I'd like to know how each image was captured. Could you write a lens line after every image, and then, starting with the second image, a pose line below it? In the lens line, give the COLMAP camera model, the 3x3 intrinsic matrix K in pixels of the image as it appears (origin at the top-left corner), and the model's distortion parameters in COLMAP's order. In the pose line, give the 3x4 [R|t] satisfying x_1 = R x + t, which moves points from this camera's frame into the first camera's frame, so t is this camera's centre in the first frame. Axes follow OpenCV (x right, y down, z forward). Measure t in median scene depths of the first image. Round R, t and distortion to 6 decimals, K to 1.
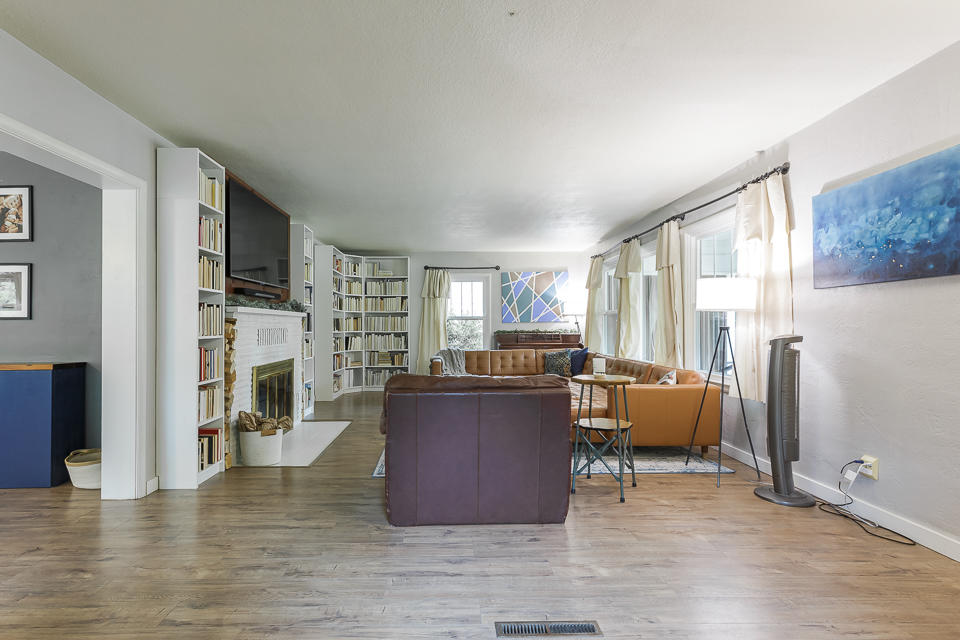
lens RADIAL K [[453.0, 0, 447.2], [0, 453.0, 319.8], [0, 0, 1]] dist [0.003094, 0.000097]
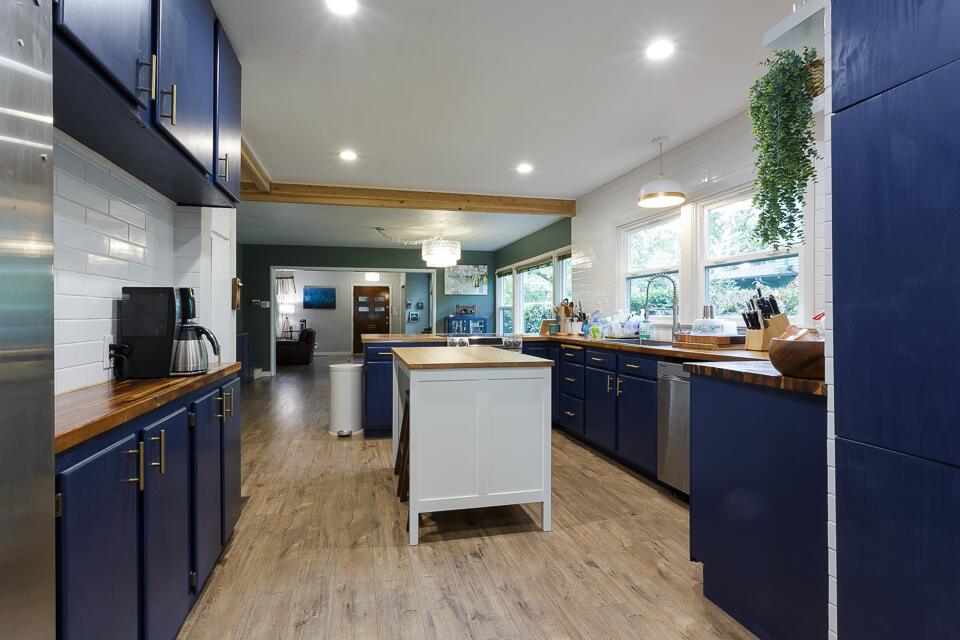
lens RADIAL K [[460.1, 0, 464.0], [0, 460.1, 312.3], [0, 0, 1]] dist [-0.002201, 0.000229]
pose [[-0.211642, 0.012800, 0.977263, -1.665113], [-0.008632, 0.999851, -0.014965, 0.008777], [-0.977309, -0.011603, -0.211500, 0.180241]]
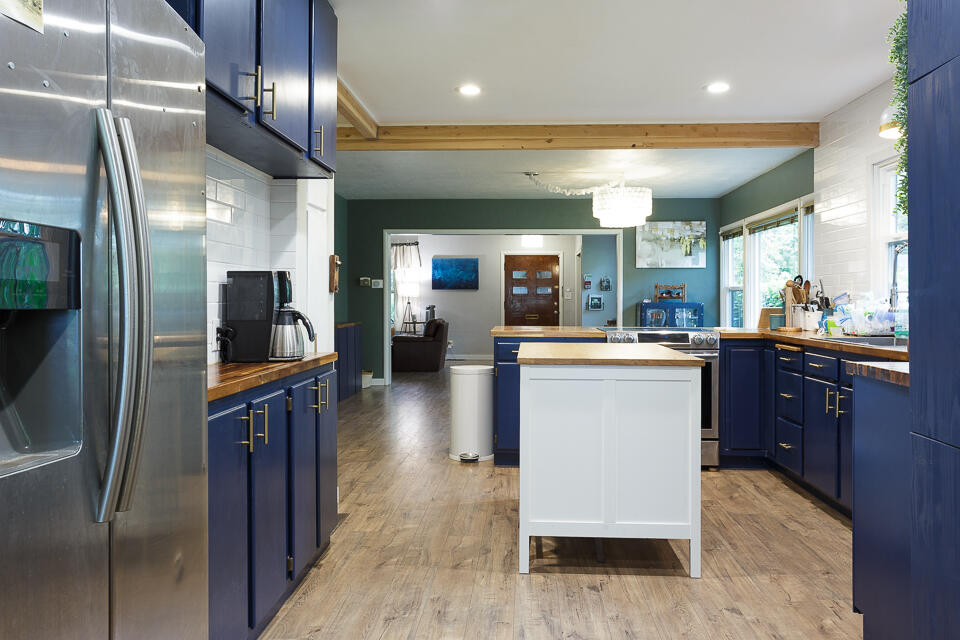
lens RADIAL K [[769.3, 0, 499.8], [0, 769.3, 304.4], [0, 0, 1]] dist [0.003571, -0.001147]
pose [[0.046222, 0.000244, 0.998931, -1.797073], [-0.014377, 0.999897, 0.000421, 0.008863], [-0.998828, -0.014381, 0.046220, 0.139696]]
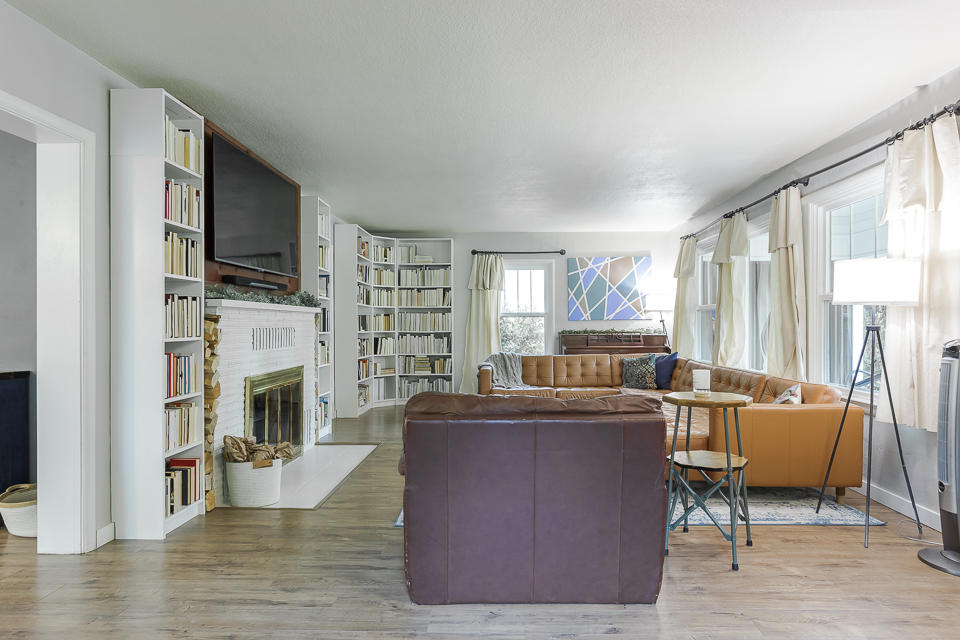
lens RADIAL K [[534.4, 0, 484.8], [0, 534.4, 321.5], [0, 0, 1]] dist [-0.003408, -0.000148]
pose [[0.999406, 0.000730, -0.034455, 0.007084], [-0.000433, 0.999963, 0.008640, 0.000023], [0.034460, -0.008620, 0.999369, 0.058521]]
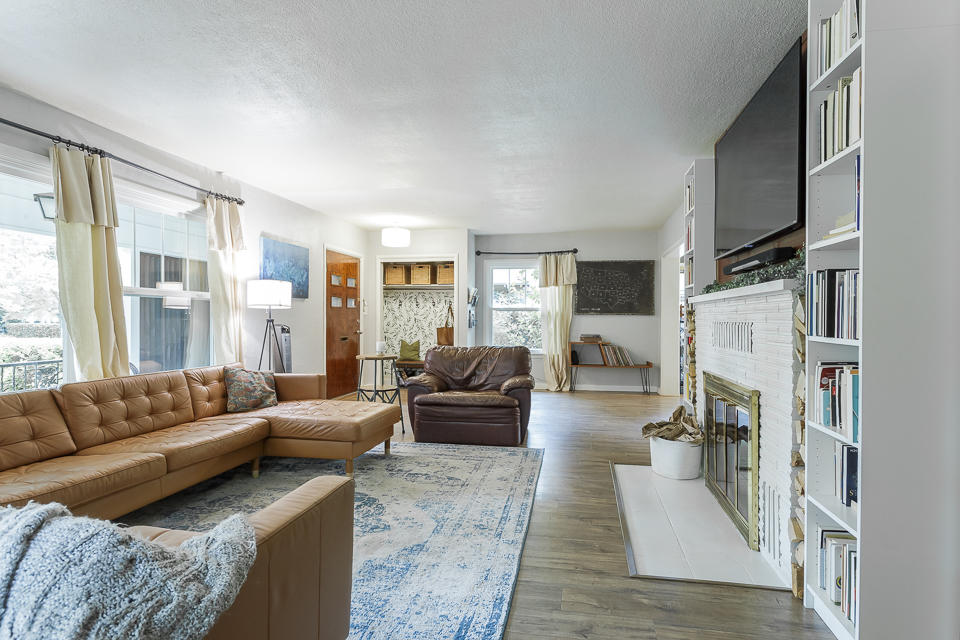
lens RADIAL K [[516.2, 0, 490.5], [0, 516.2, 322.6], [0, 0, 1]] dist [-0.001036, 0.000336]
pose [[-0.982810, 0.000012, 0.184621, -0.131391], [-0.001216, 0.999978, -0.006540, 0.015963], [-0.184617, -0.006652, -0.982788, 1.120281]]
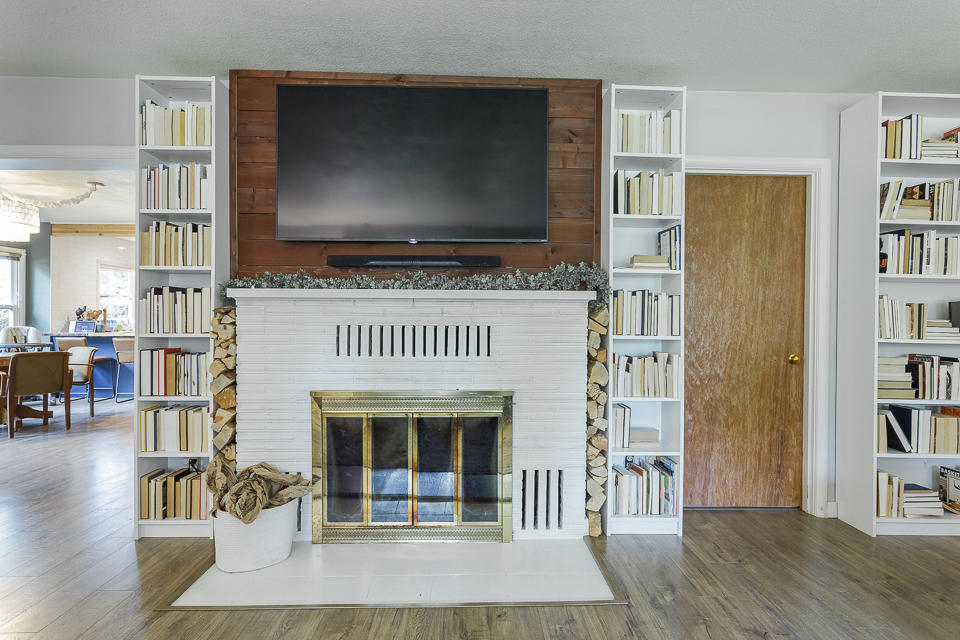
lens RADIAL K [[516.2, 0, 490.5], [0, 516.2, 322.6], [0, 0, 1]] dist [-0.001036, 0.000336]
pose [[0.026964, 0.009915, -0.999587, 0.136050], [0.008168, 0.999915, 0.010139, 0.006890], [0.999603, -0.008438, 0.026880, 0.700526]]
